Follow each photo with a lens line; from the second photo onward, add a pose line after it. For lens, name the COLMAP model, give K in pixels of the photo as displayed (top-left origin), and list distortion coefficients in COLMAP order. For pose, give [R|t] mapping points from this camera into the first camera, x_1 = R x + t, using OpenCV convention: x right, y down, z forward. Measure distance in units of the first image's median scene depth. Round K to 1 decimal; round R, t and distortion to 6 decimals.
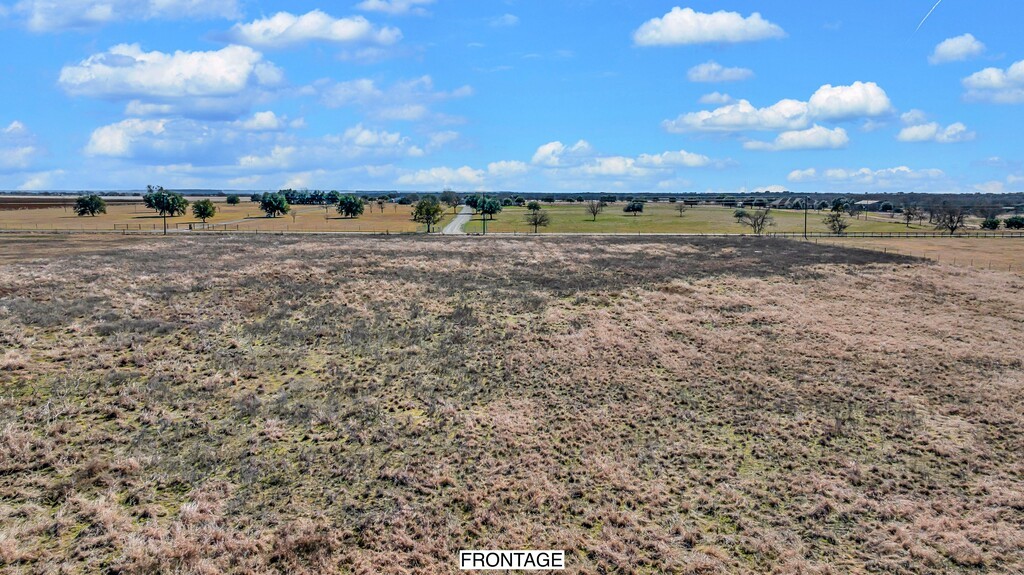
lens RADIAL K [[721.8, 0, 543.0], [0, 721.8, 276.3], [0, 0, 1]] dist [-0.025042, 0.025857]
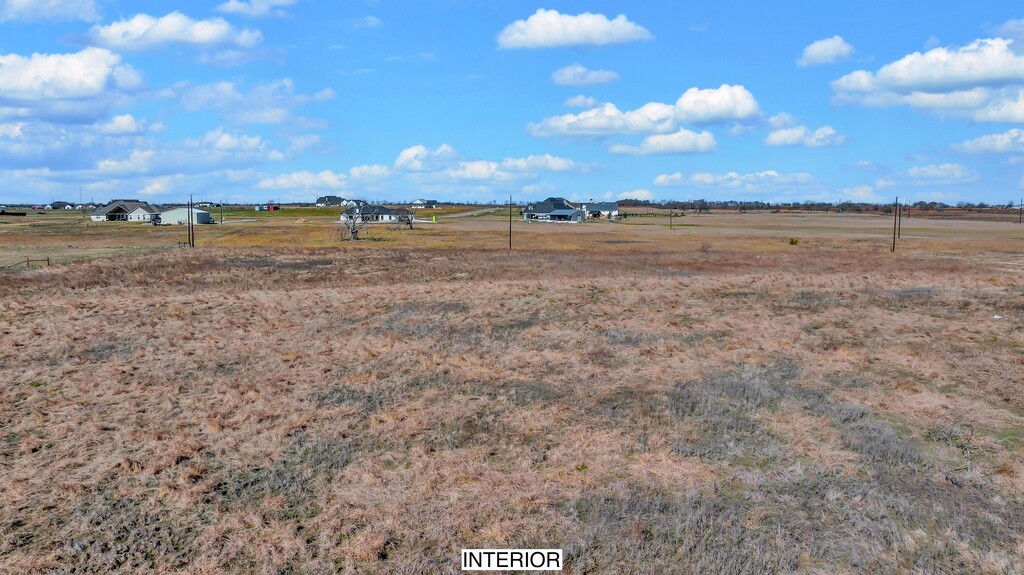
lens RADIAL K [[721.8, 0, 509.1], [0, 721.8, 281.8], [0, 0, 1]] dist [-0.025042, 0.025857]
pose [[0.999999, 0.000894, -0.001184, 0.143504], [-0.000885, 0.999975, 0.007053, -0.007068], [0.001191, -0.007052, 0.999974, 0.011287]]
